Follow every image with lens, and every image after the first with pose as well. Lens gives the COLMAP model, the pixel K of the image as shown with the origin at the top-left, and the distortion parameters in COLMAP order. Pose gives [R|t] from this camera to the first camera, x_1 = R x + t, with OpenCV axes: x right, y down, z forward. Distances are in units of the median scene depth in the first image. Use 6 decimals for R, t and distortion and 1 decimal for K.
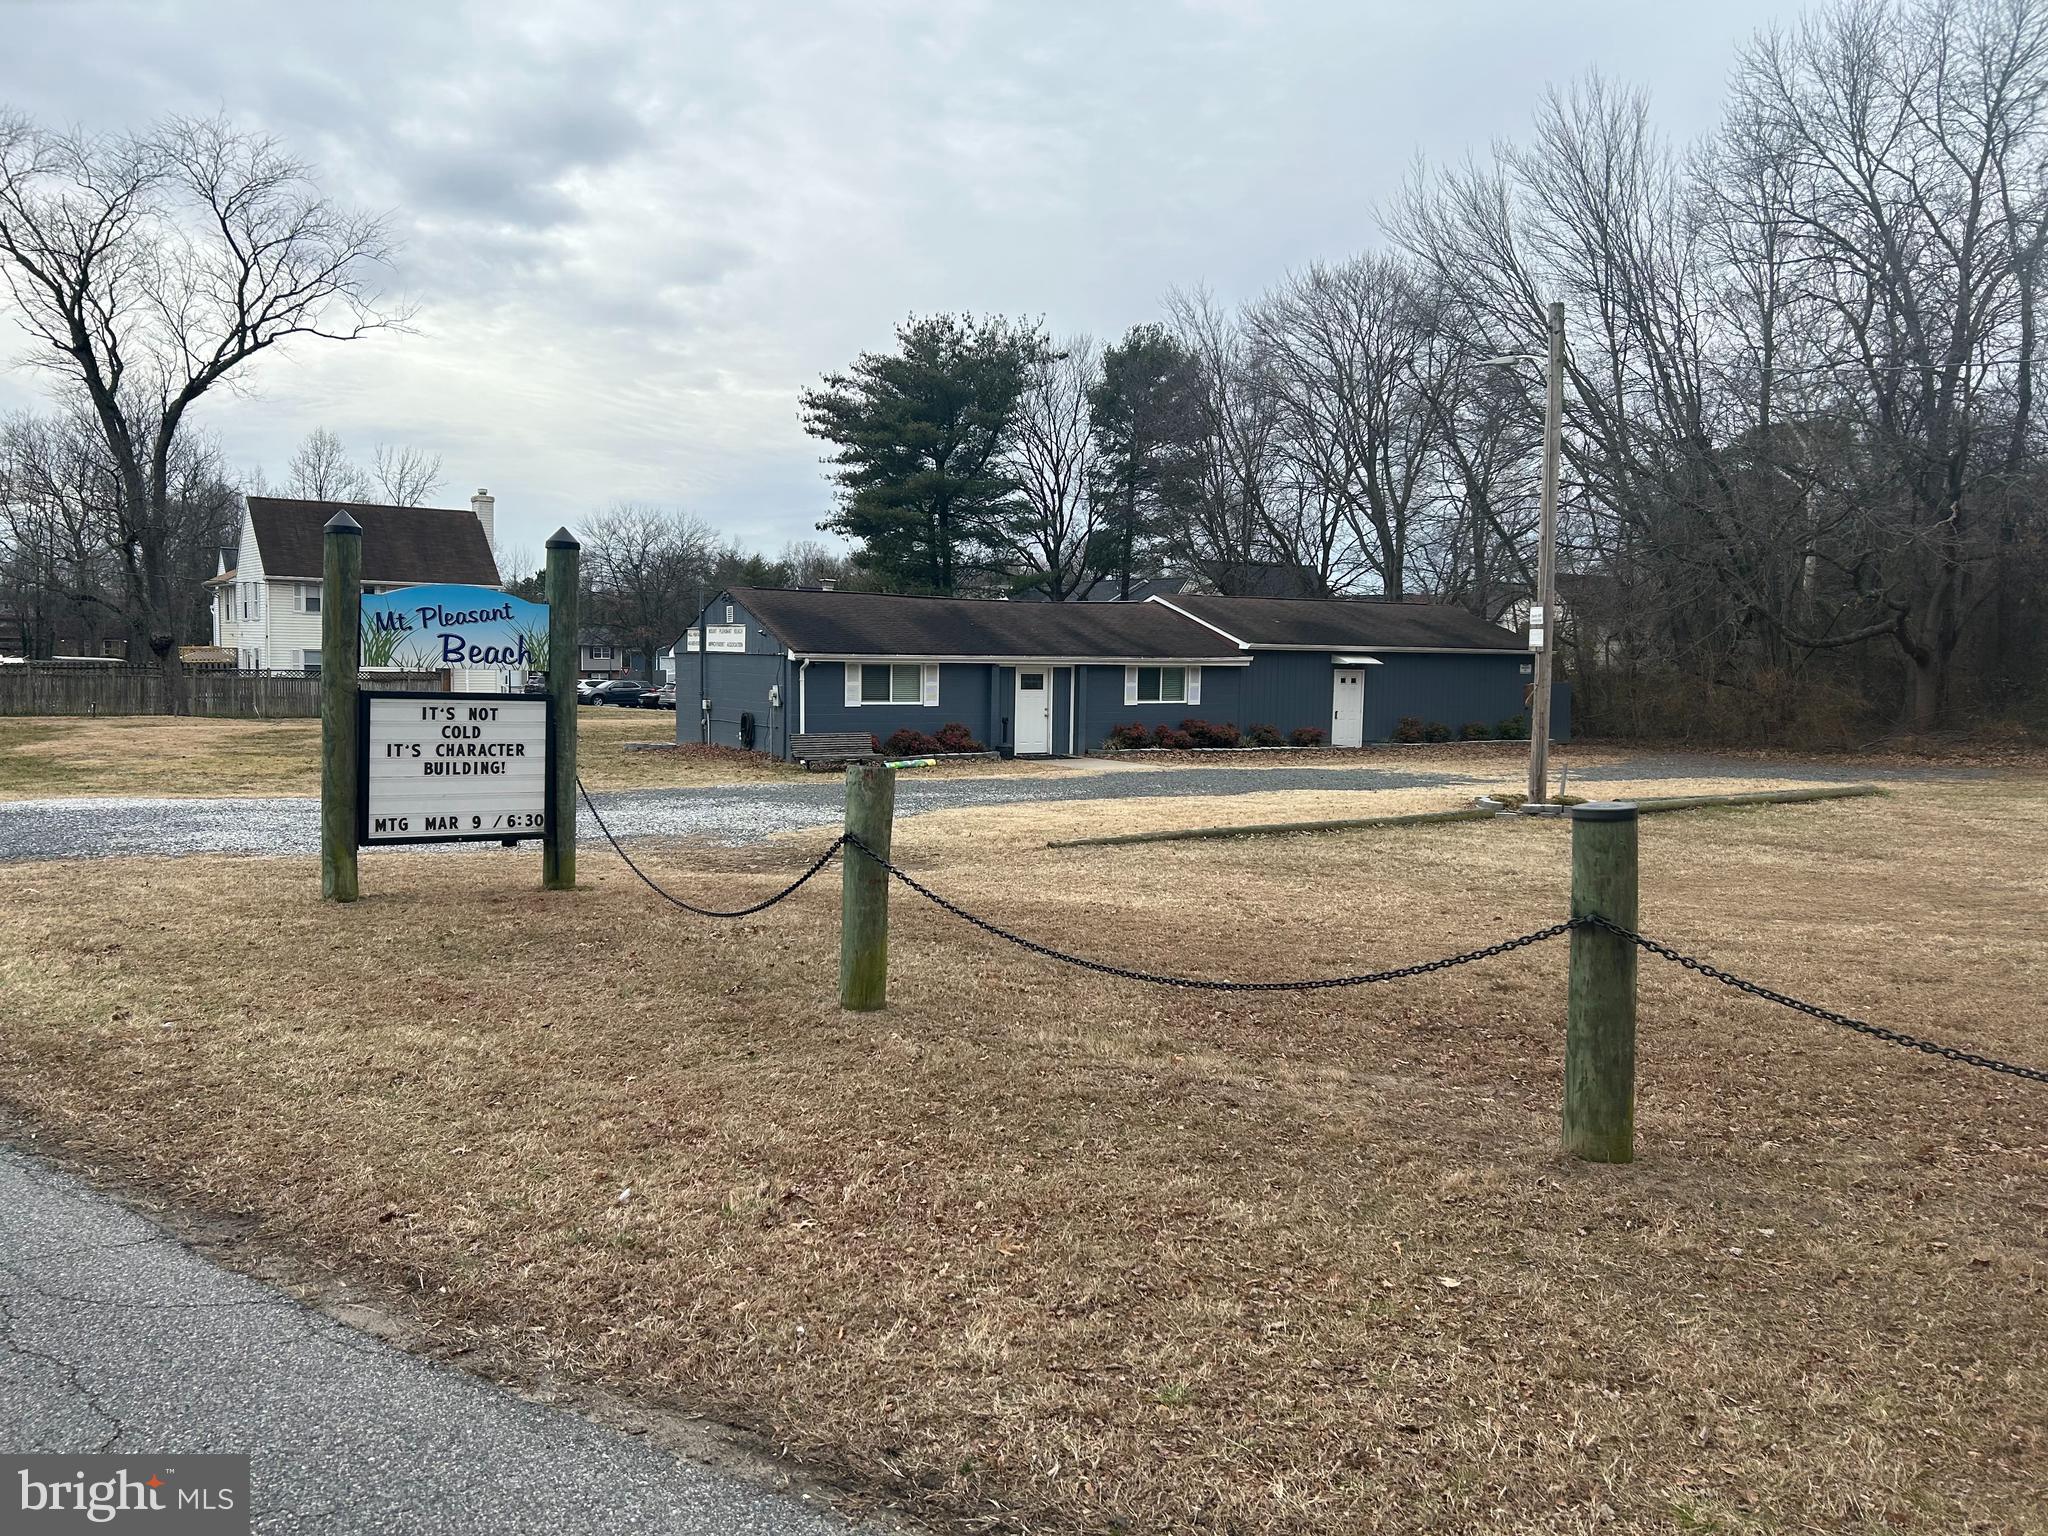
lens RADIAL K [[1493.5, 0, 1024.0], [0, 1493.5, 768.0], [0, 0, 1]] dist [0.008418, 0.000731]
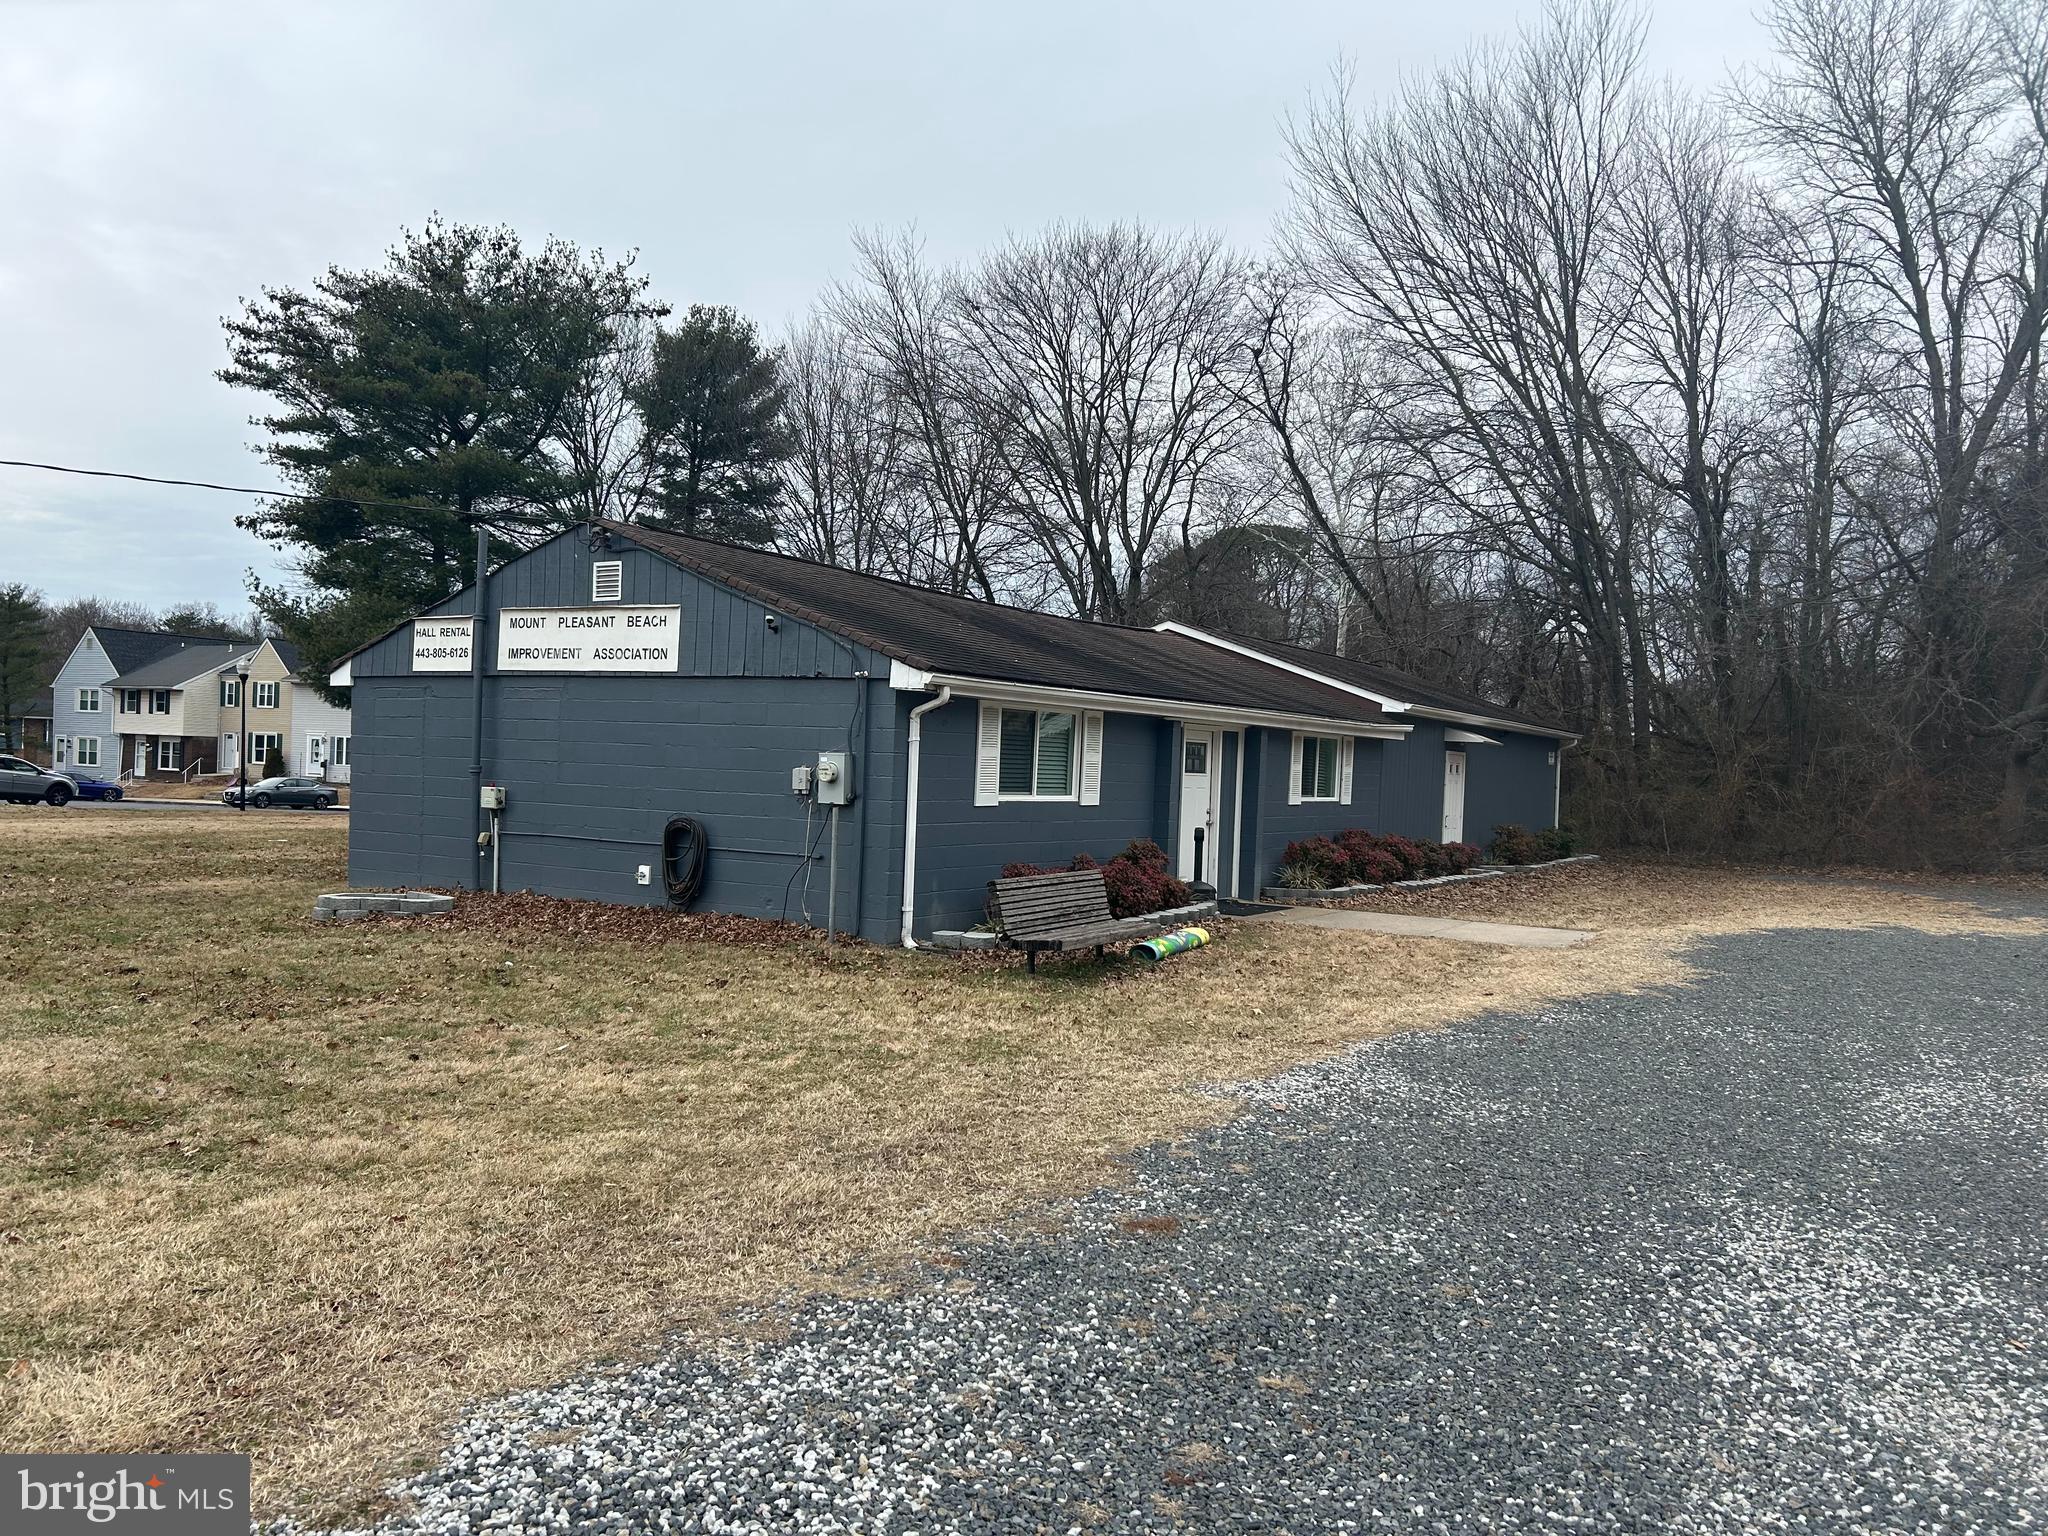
lens RADIAL K [[1493.5, 0, 1024.0], [0, 1493.5, 768.0], [0, 0, 1]] dist [0.008418, 0.000731]
pose [[0.887258, 0.016898, 0.460963, -0.264306], [0.012282, 0.998109, -0.060229, -0.022716], [-0.461110, 0.059100, 0.885373, 0.539160]]
